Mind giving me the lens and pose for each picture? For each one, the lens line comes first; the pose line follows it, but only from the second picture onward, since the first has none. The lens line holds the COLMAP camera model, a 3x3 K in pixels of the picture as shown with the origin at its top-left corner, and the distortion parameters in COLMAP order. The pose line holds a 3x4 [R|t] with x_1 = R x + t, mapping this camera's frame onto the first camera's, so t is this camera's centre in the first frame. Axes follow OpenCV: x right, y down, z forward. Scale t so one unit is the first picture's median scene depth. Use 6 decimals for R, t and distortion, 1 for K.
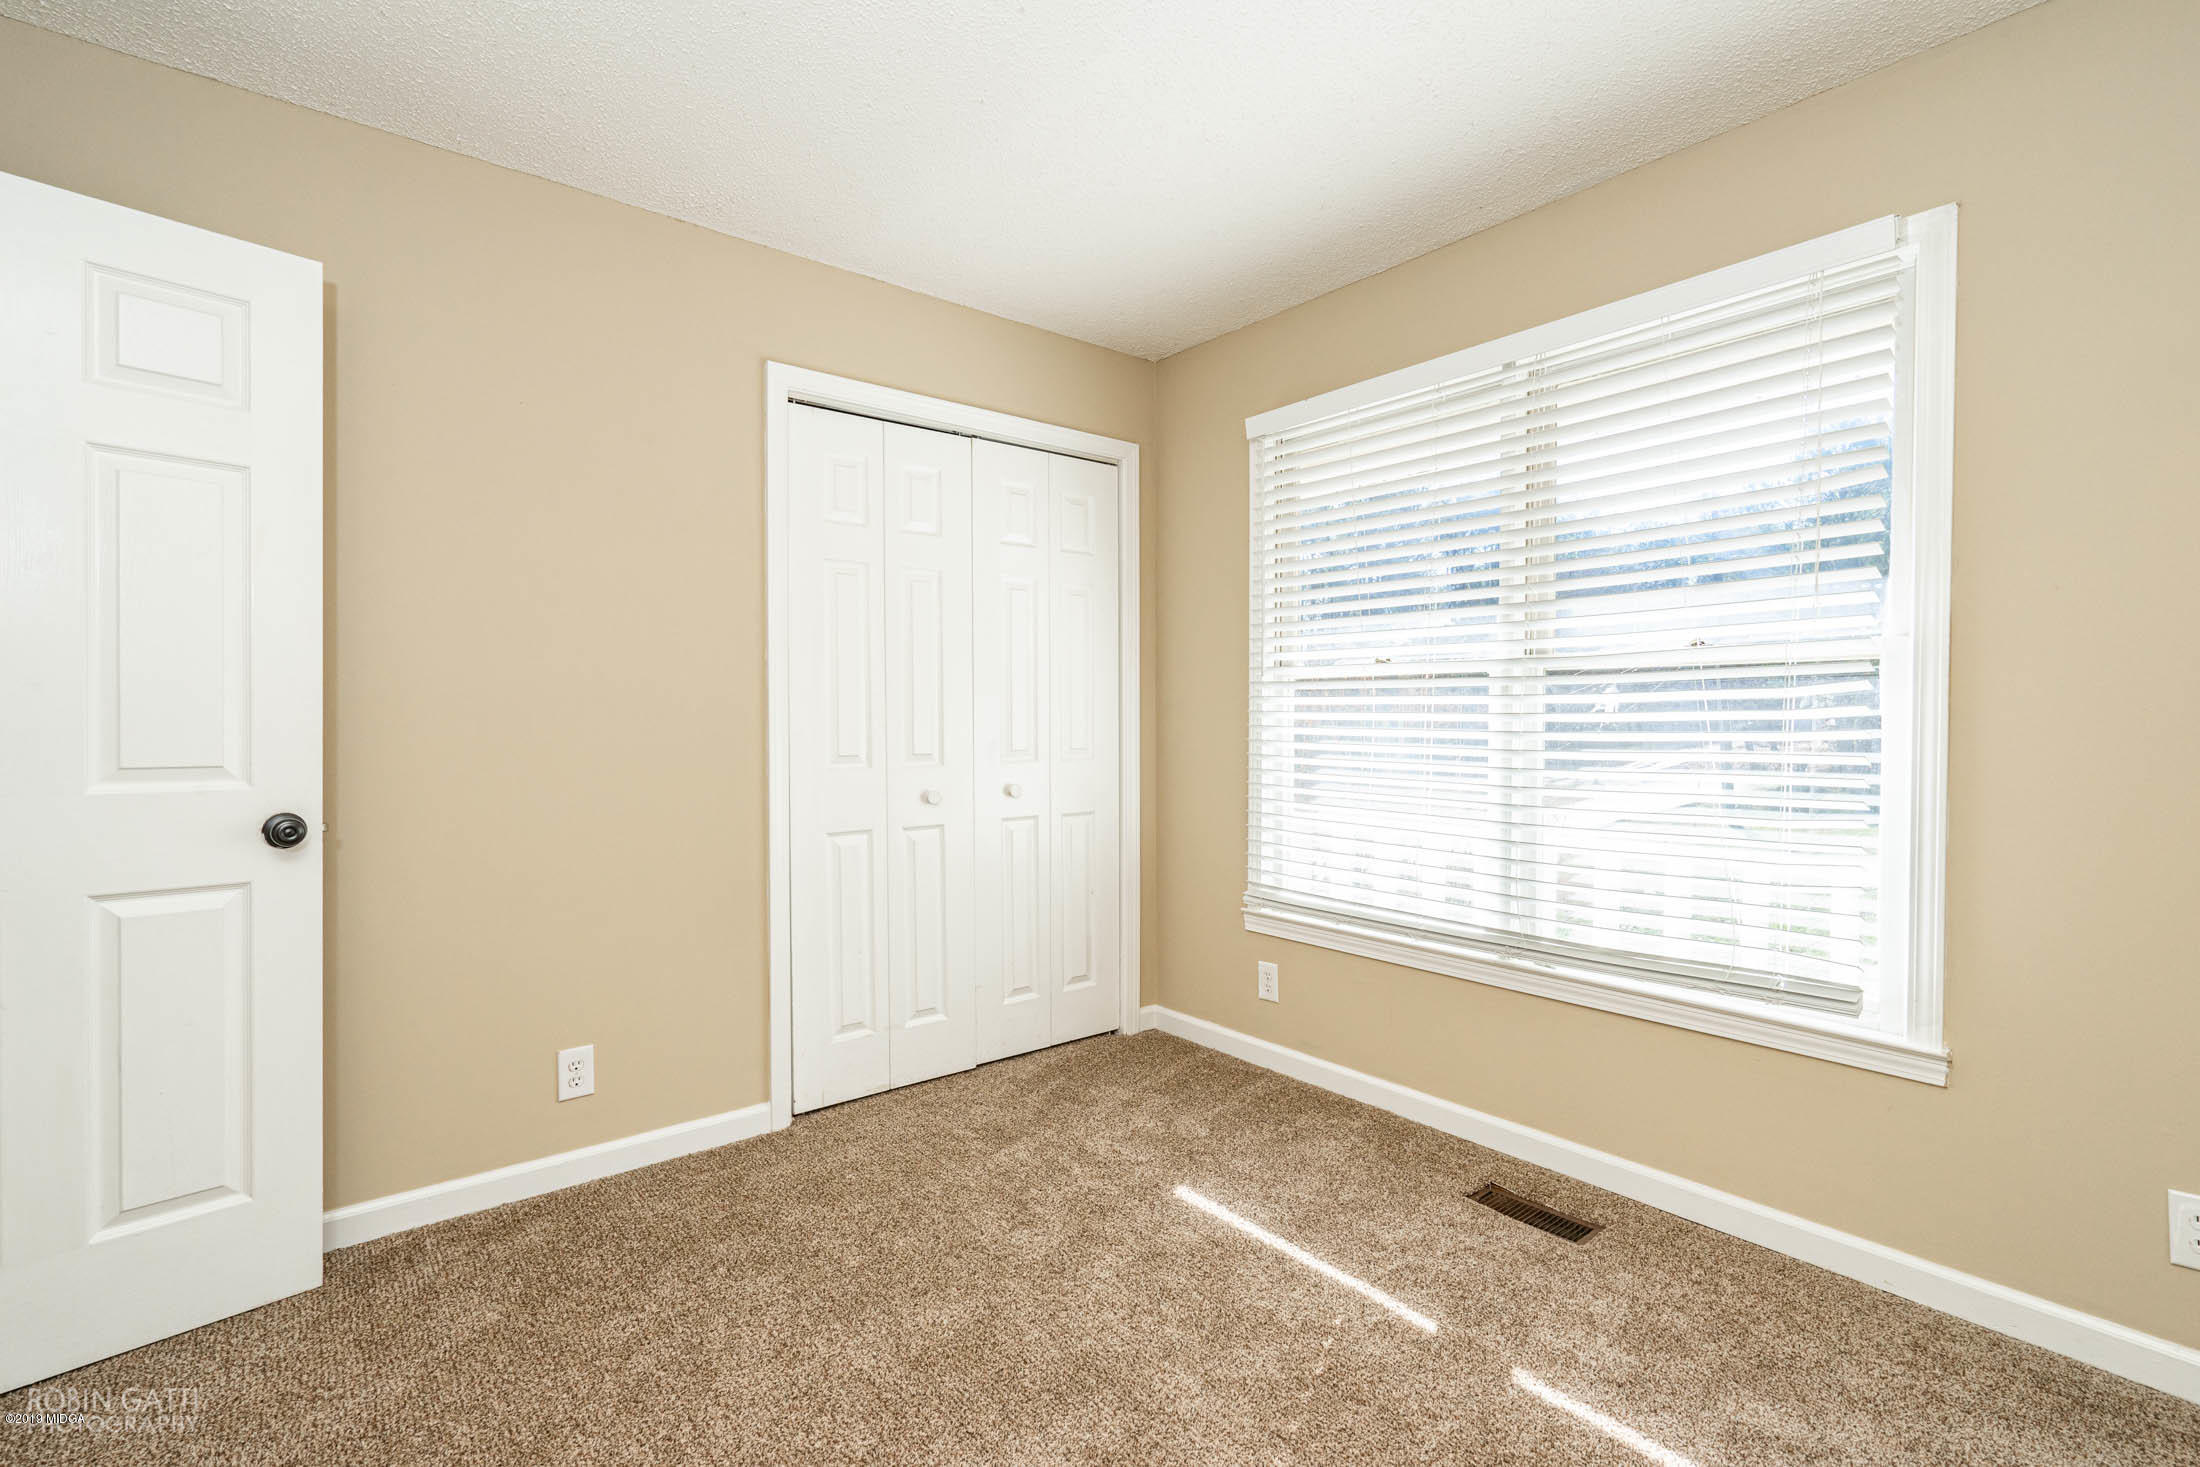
lens RADIAL K [[992.4, 0, 1089.6], [0, 992.4, 738.9], [0, 0, 1]] dist [-0.009593, -0.000309]
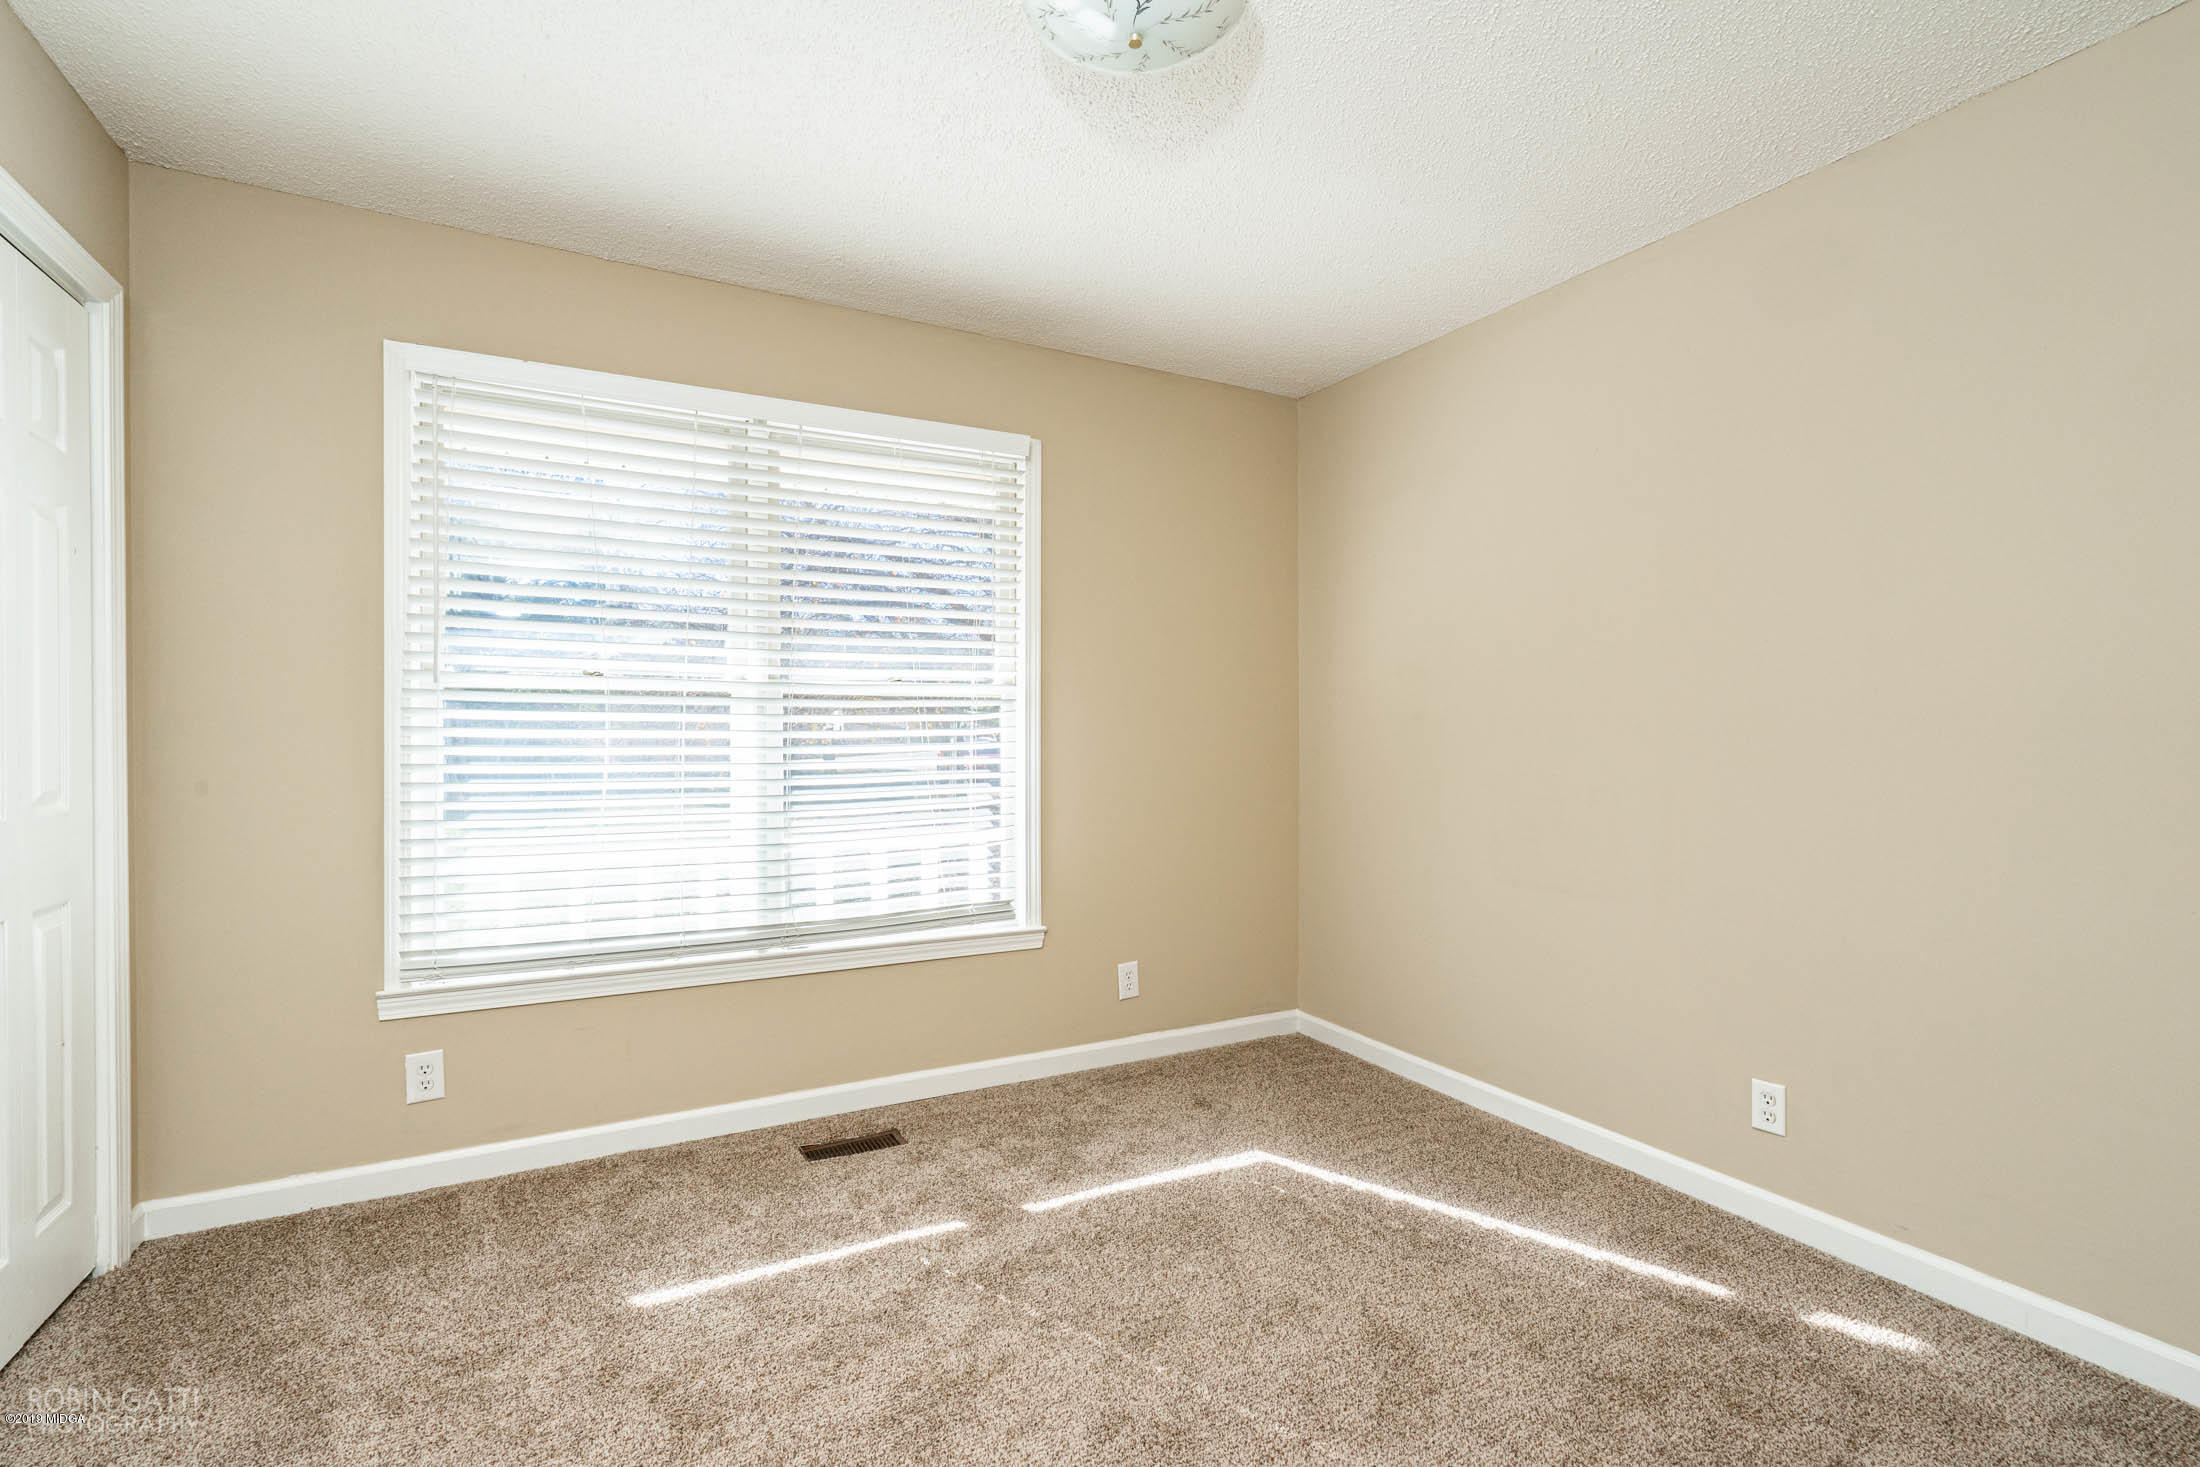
lens RADIAL K [[989.4, 0, 1097.4], [0, 989.4, 737.5], [0, 0, 1]] dist [-0.004022, 0.000786]
pose [[0.180745, -0.000793, 0.983530, -0.611241], [0.024431, 0.999695, -0.003684, -0.004923], [-0.983227, 0.024694, 0.180709, 0.429188]]
